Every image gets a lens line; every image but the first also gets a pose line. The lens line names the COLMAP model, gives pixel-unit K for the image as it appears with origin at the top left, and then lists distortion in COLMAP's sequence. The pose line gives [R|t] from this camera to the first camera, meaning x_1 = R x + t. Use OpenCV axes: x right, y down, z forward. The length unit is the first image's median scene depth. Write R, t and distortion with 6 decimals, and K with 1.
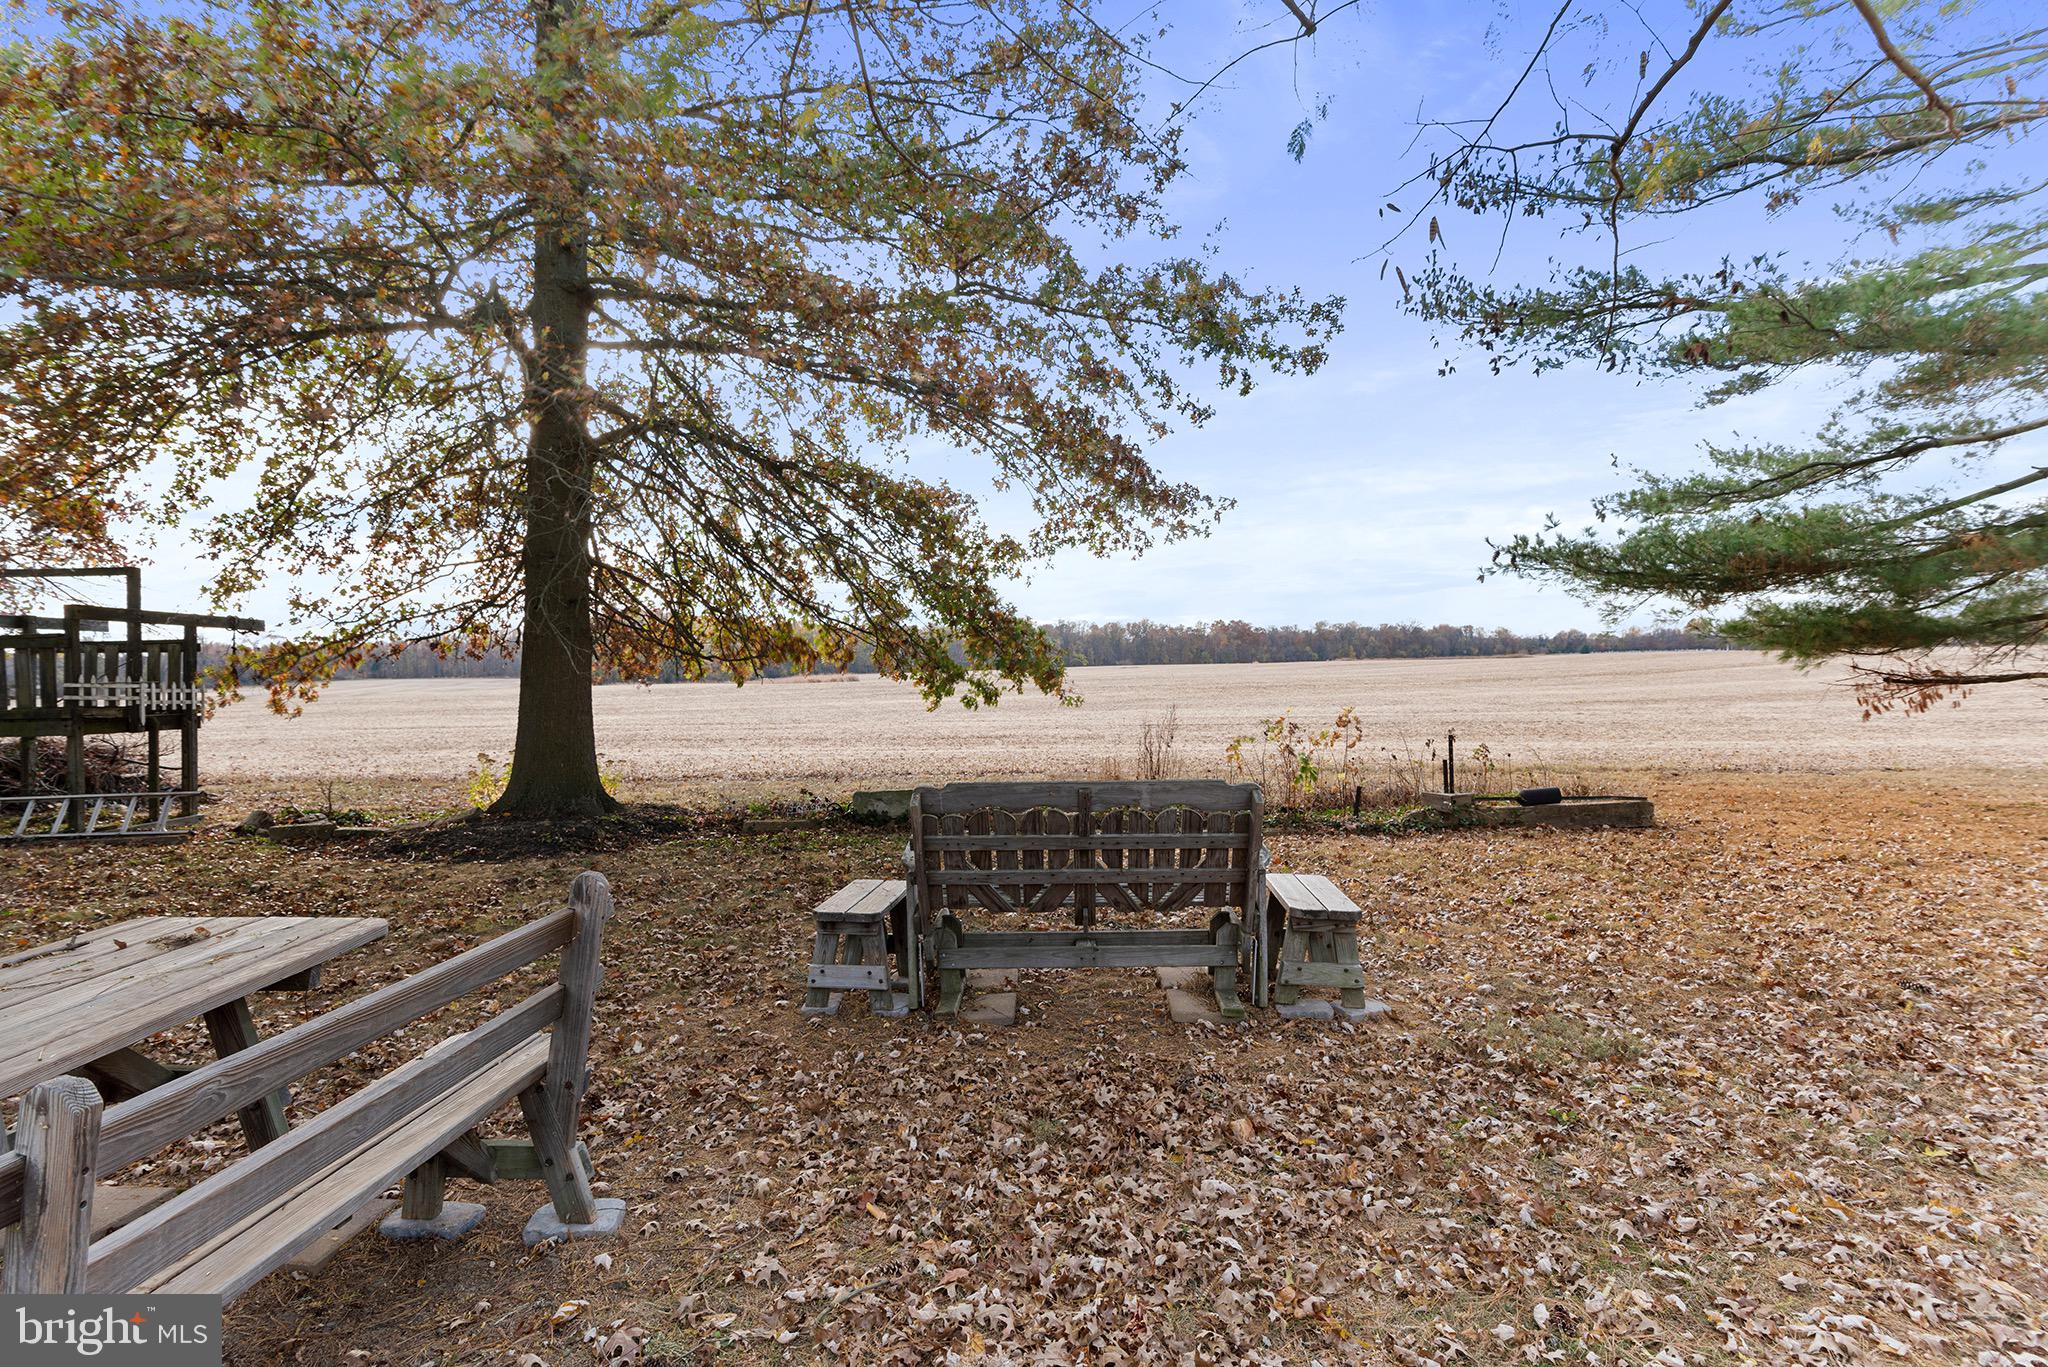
lens RADIAL K [[1050.1, 0, 978.3], [0, 1050.1, 688.0], [0, 0, 1]] dist [0.003067, 0.000795]
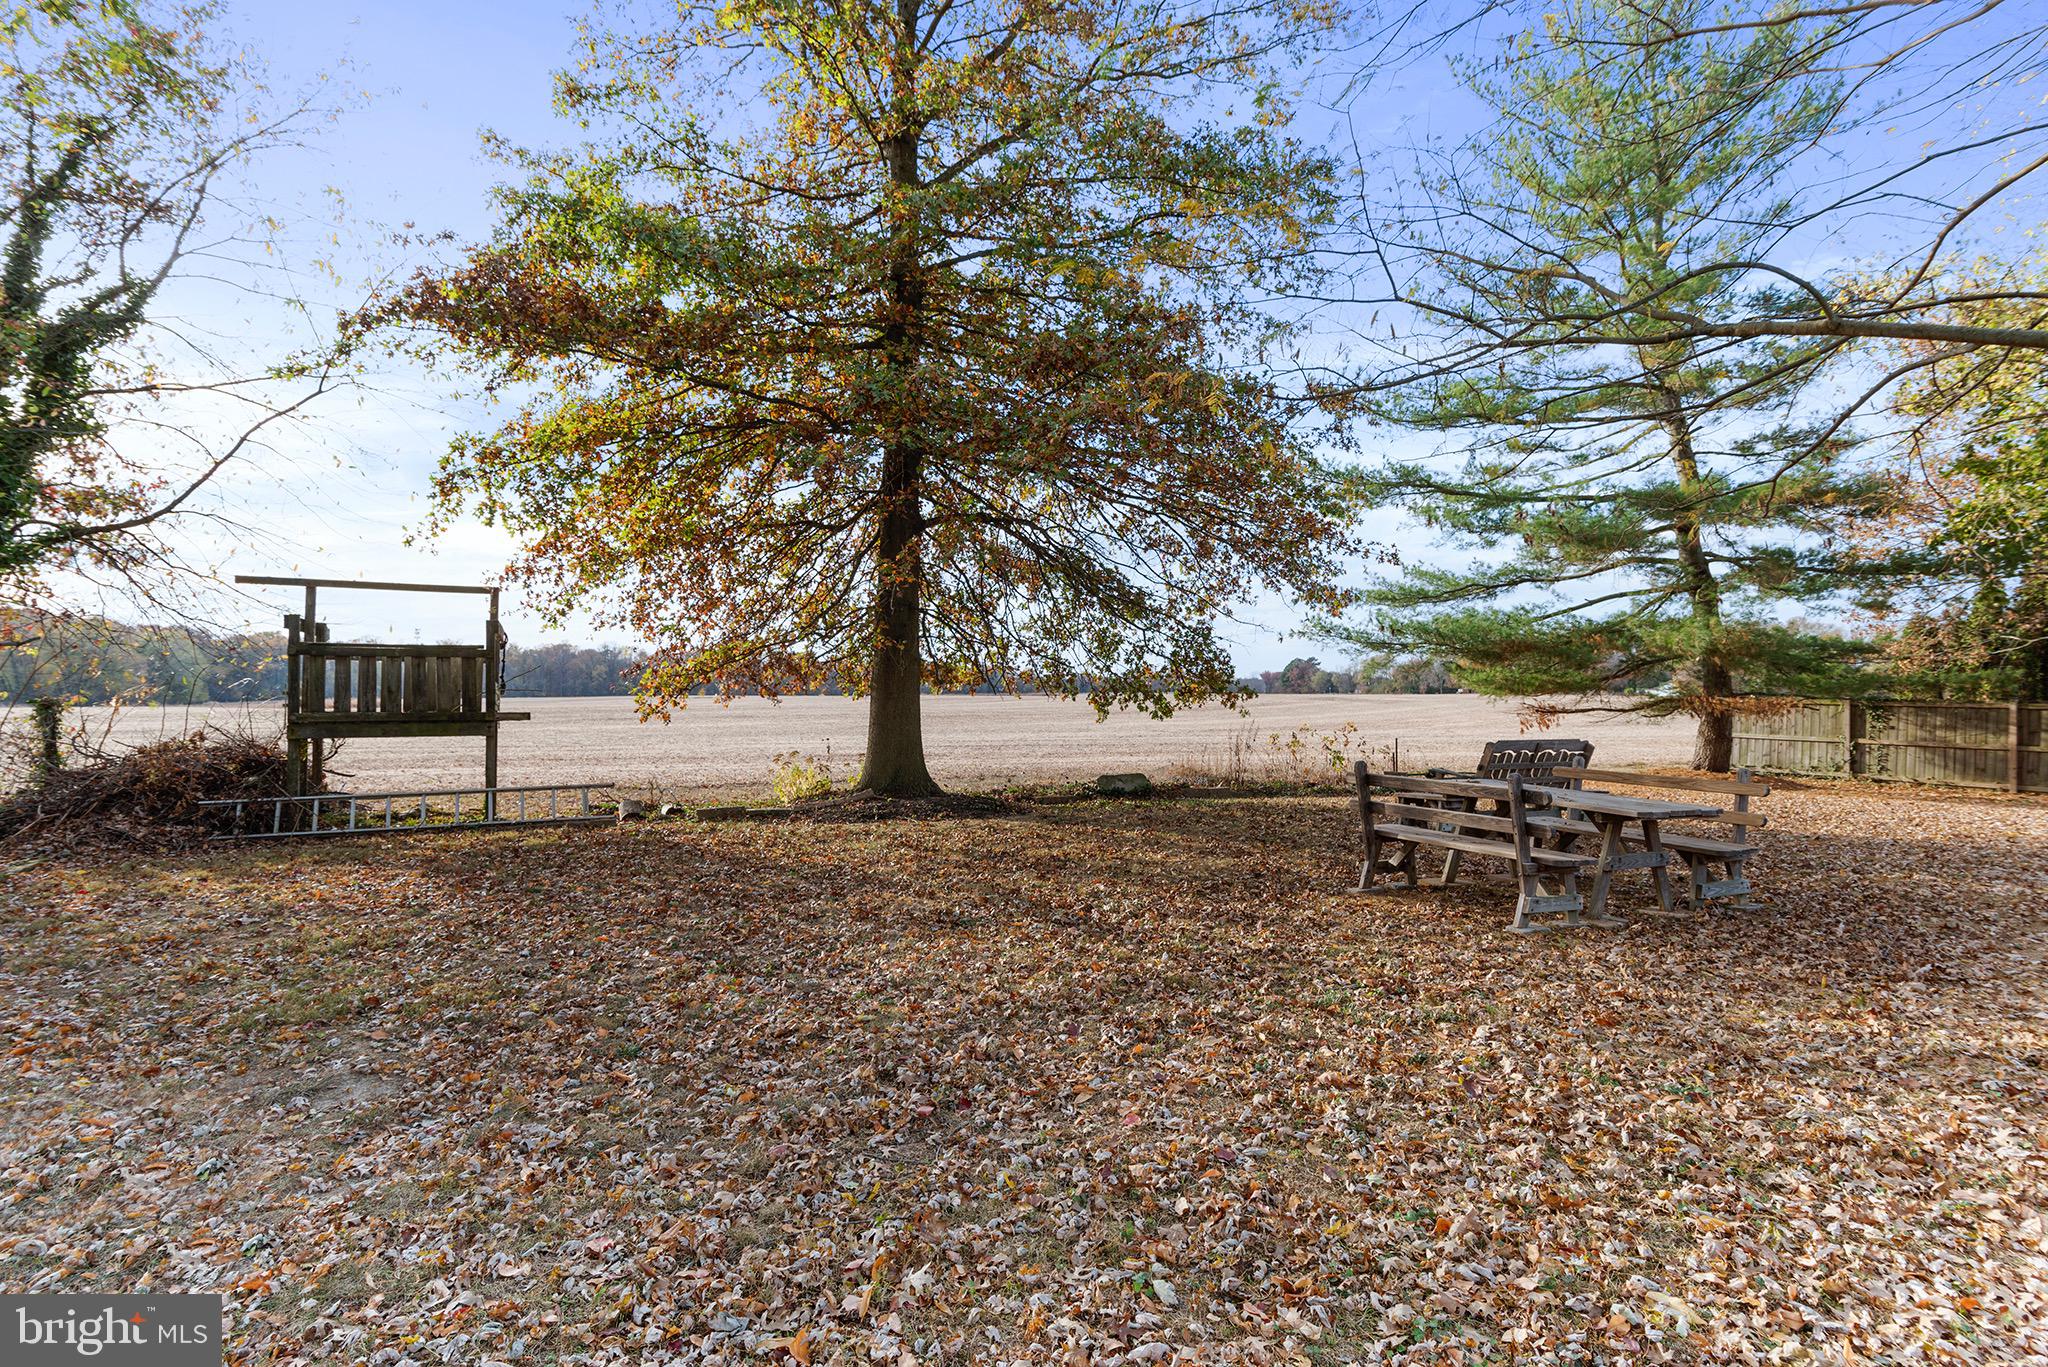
lens RADIAL K [[1050.1, 0, 978.3], [0, 1050.1, 688.0], [0, 0, 1]] dist [0.003067, 0.000795]
pose [[0.898658, 0.022925, 0.438050, -0.793284], [-0.003963, 0.999017, -0.044152, 0.037298], [-0.438631, 0.037942, 0.897866, -0.204270]]
